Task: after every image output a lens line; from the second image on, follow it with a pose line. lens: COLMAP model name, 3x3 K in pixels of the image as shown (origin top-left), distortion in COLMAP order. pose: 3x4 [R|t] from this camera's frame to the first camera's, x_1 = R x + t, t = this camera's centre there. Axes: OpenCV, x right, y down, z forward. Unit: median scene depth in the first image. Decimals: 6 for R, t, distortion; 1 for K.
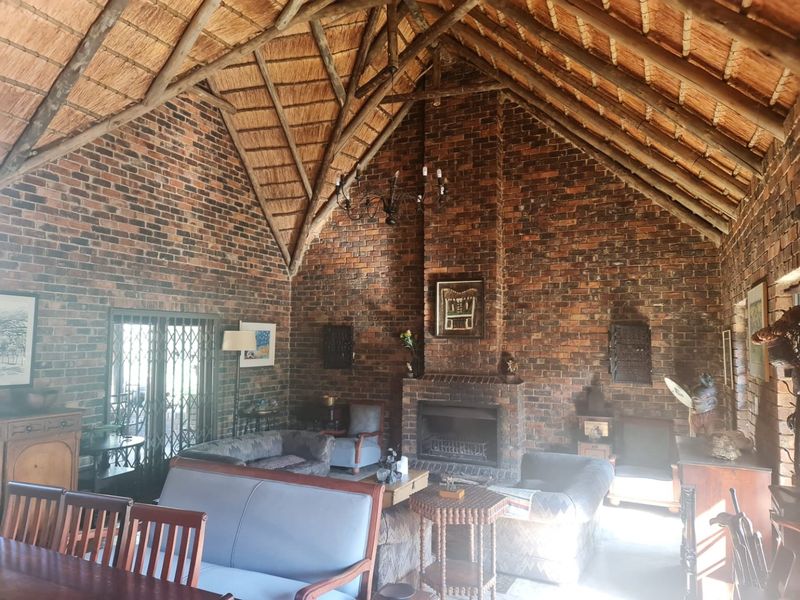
lens RADIAL K [[602.3, 0, 400.0], [0, 602.3, 332.7], [0, 0, 1]] dist [0.058217, -0.000205]
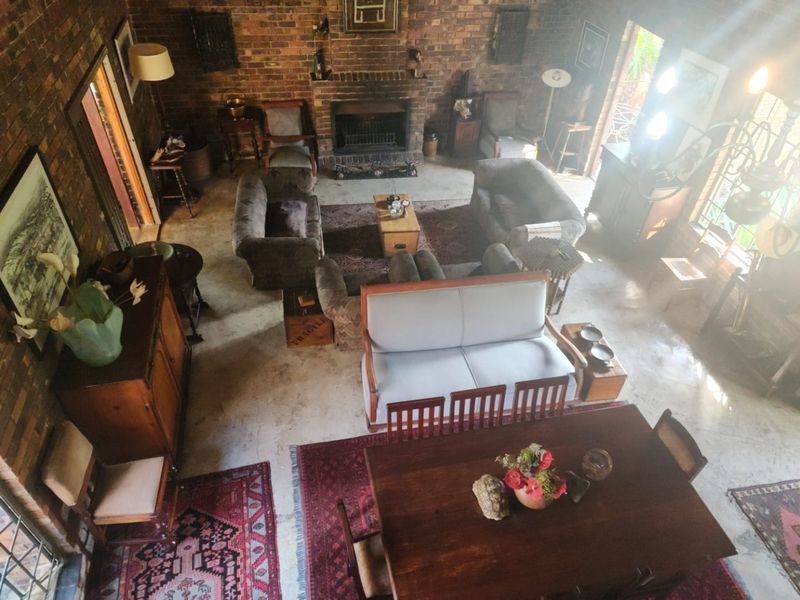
lens RADIAL K [[530.8, 0, 398.0], [0, 530.8, 328.4], [0, 0, 1]] dist [0.074917, -0.052102]
pose [[0.788083, -0.413300, 0.456188, -0.498013], [-0.036663, 0.708254, 0.705005, -0.288892], [-0.614476, -0.572328, 0.543011, 0.212233]]
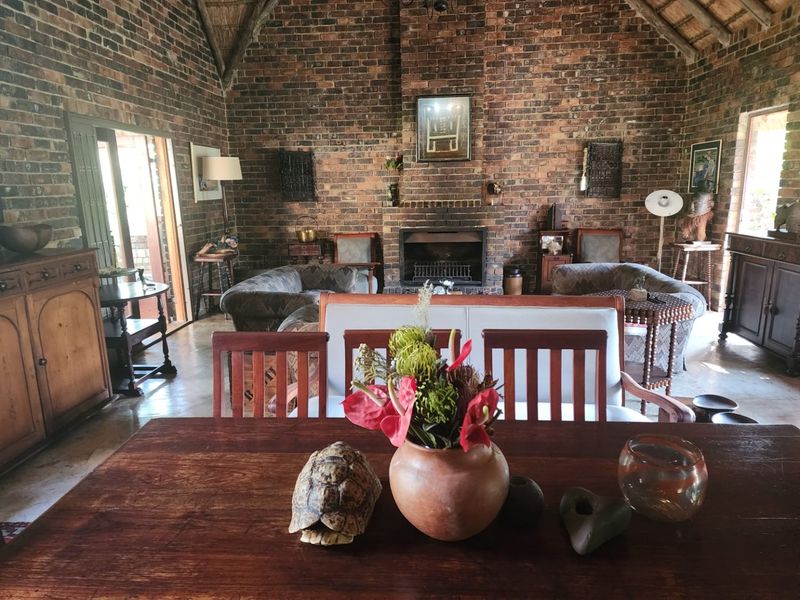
lens RADIAL K [[530.8, 0, 398.0], [0, 530.8, 328.4], [0, 0, 1]] dist [0.074917, -0.052102]
pose [[0.930626, -0.118773, 0.346162, -0.318015], [0.023587, 0.963371, 0.267134, 0.038802], [-0.365211, -0.240437, 0.899339, 0.182910]]
